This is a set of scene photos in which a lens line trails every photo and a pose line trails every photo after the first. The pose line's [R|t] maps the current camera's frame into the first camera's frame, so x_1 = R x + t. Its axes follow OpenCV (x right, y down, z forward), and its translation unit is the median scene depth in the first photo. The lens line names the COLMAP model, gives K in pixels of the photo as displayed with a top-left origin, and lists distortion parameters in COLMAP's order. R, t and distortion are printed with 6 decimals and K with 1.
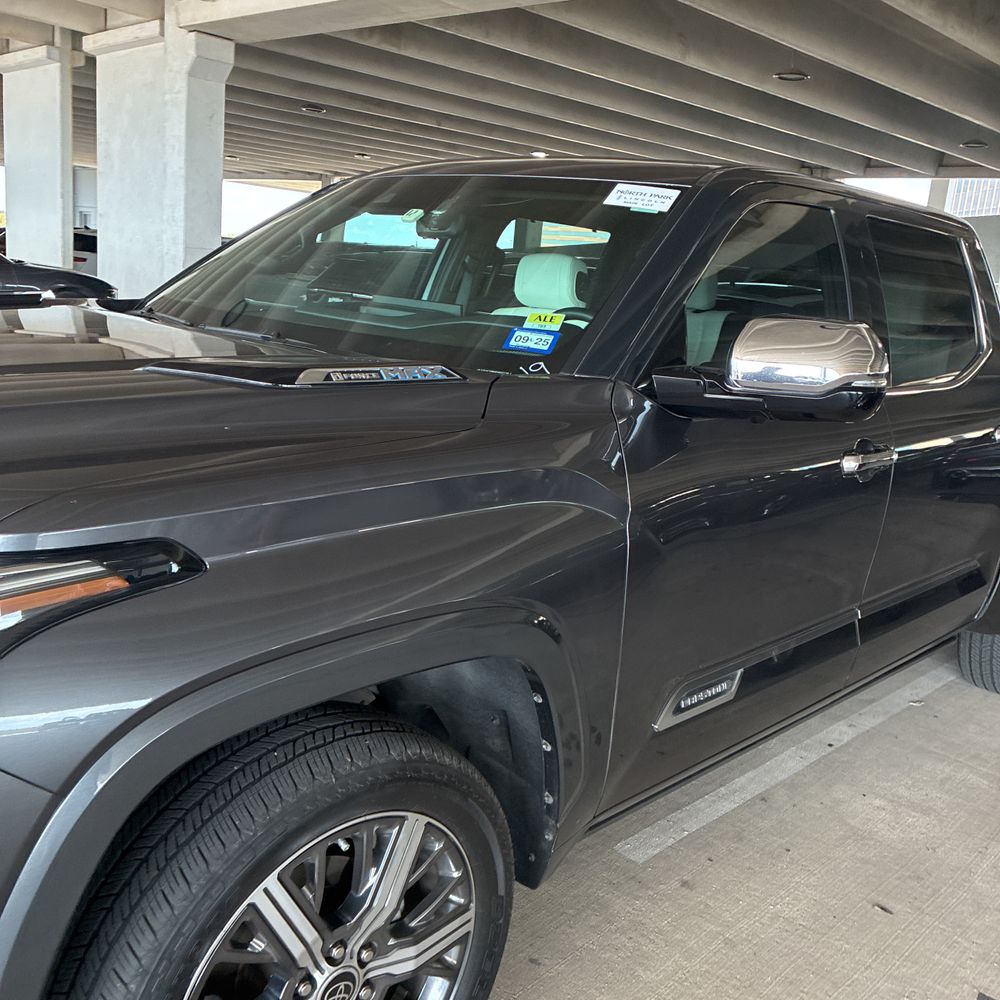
lens RADIAL K [[1023.4, 0, 489.7], [0, 1023.4, 504.2], [0, 0, 1]] dist [0.021606, 0.000000]
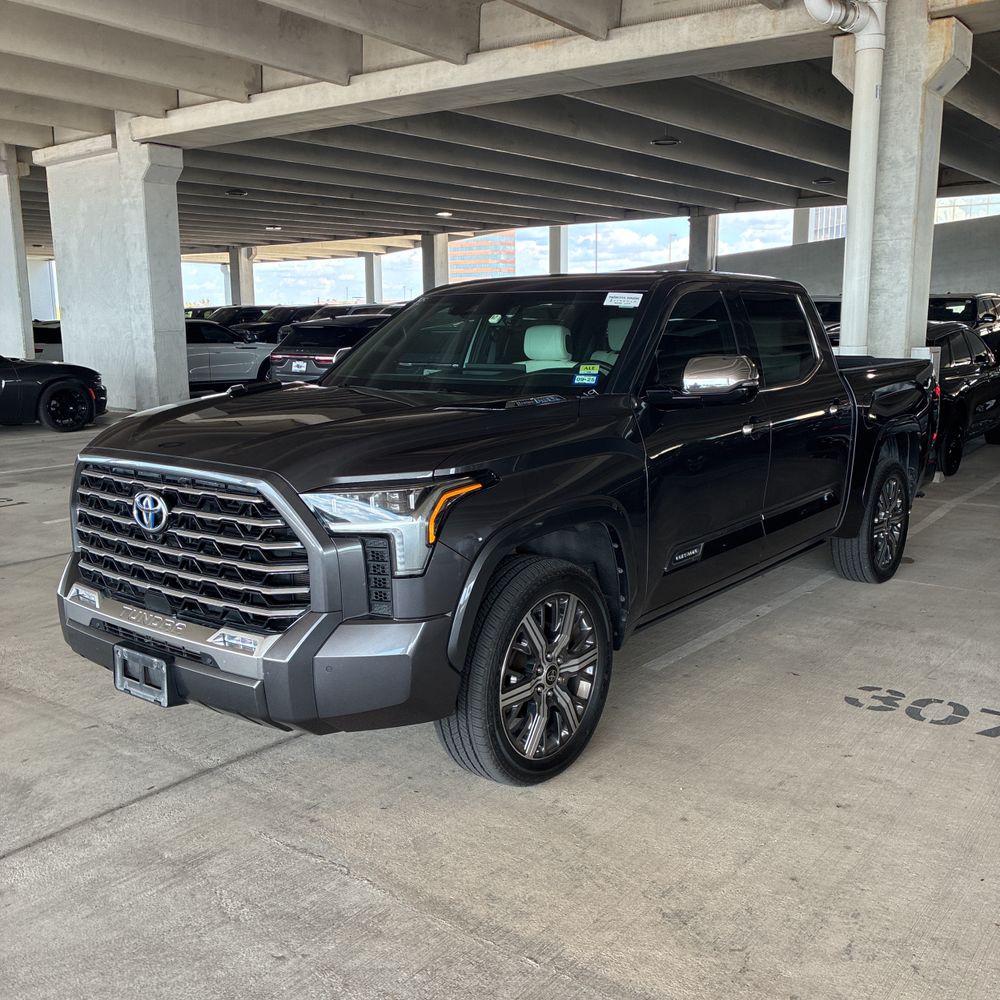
lens RADIAL K [[1023.4, 0, 510.2], [0, 1023.4, 506.6], [0, 0, 1]] dist [0.021606, 0.000000]
pose [[0.988926, -0.109795, 0.099851, -0.188187], [0.113642, 0.992951, -0.033679, 0.079109], [-0.095450, 0.044654, 0.994432, -0.551095]]
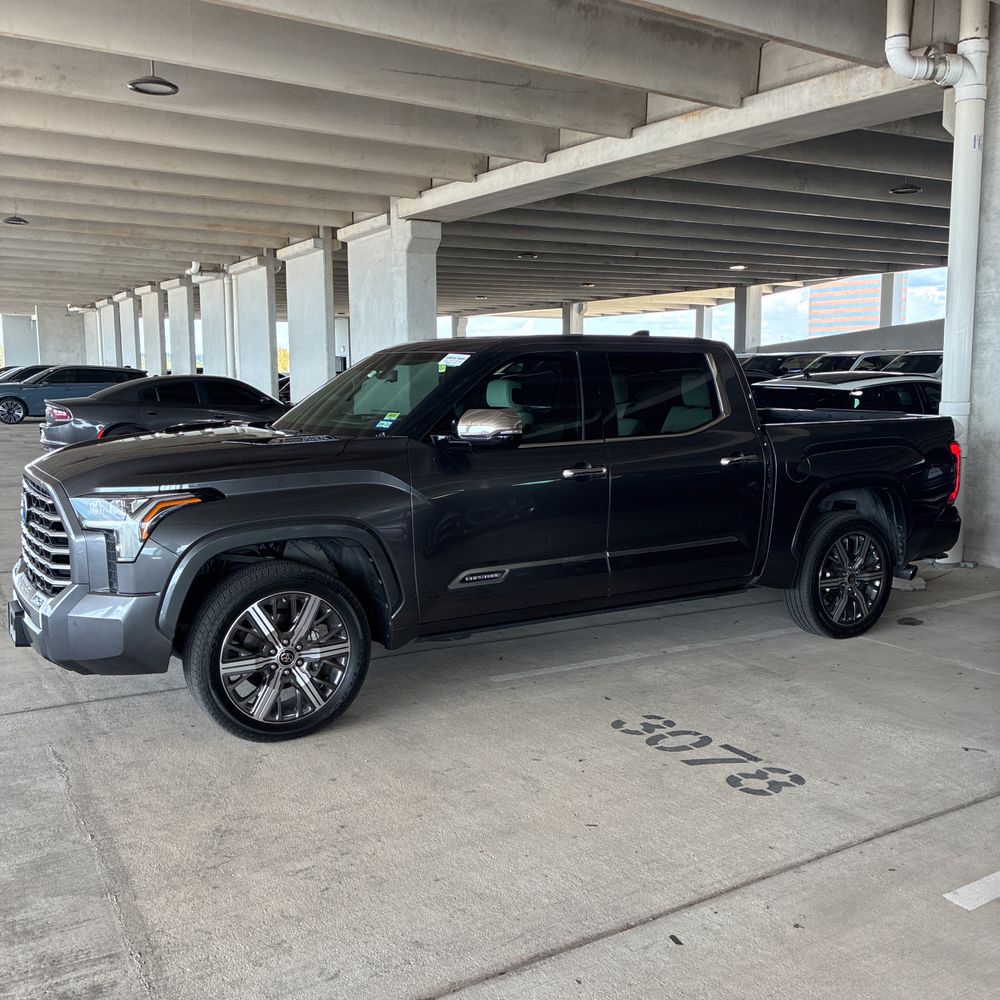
lens RADIAL K [[1023.4, 0, 505.8], [0, 1023.4, 500.1], [0, 0, 1]] dist [0.021606, 0.000000]
pose [[0.966906, -0.054548, -0.249234, 0.519281], [0.027061, 0.993293, -0.112414, 0.171245], [0.253695, 0.101949, 0.961897, -0.714064]]
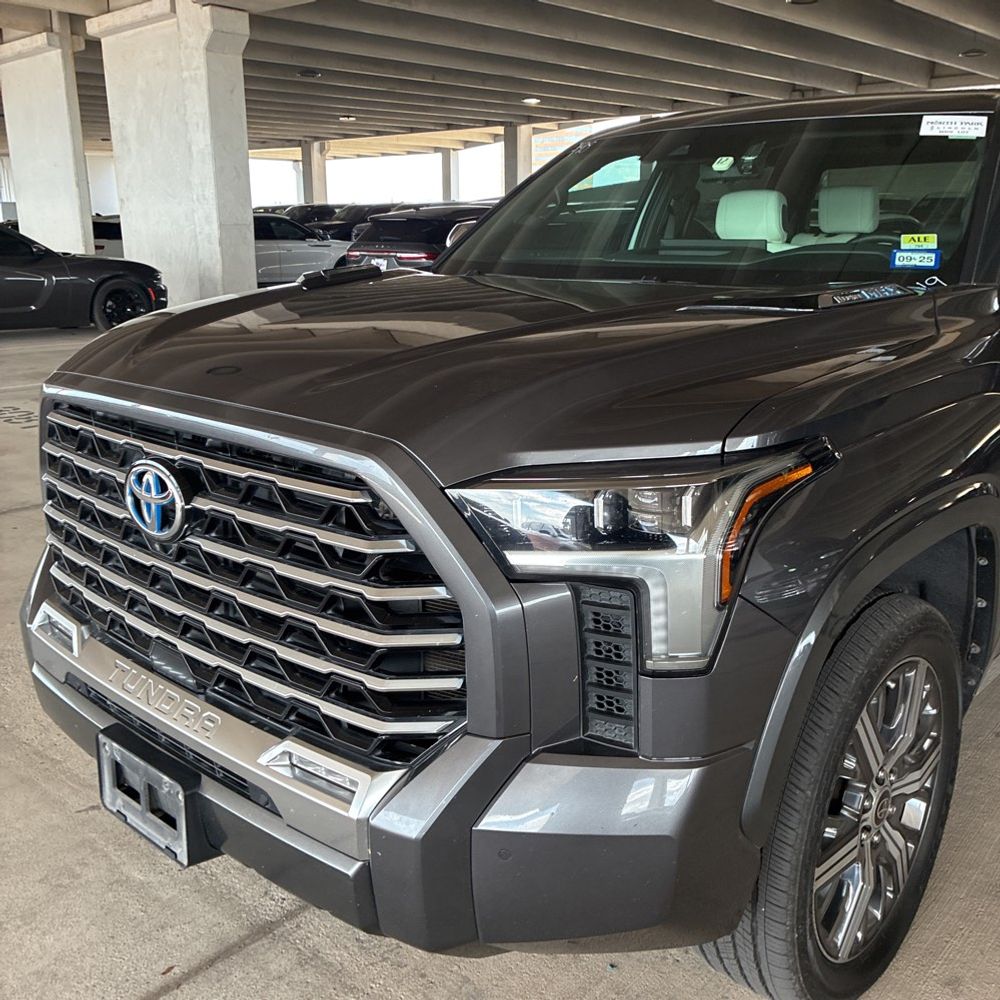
lens RADIAL K [[1023.4, 0, 508.2], [0, 1023.4, 504.8], [0, 0, 1]] dist [0.021606, 0.000000]
pose [[0.995104, -0.096206, 0.022658, -0.261660], [0.095098, 0.994416, 0.045763, 0.009693], [-0.026935, -0.043384, 0.998695, -0.084087]]
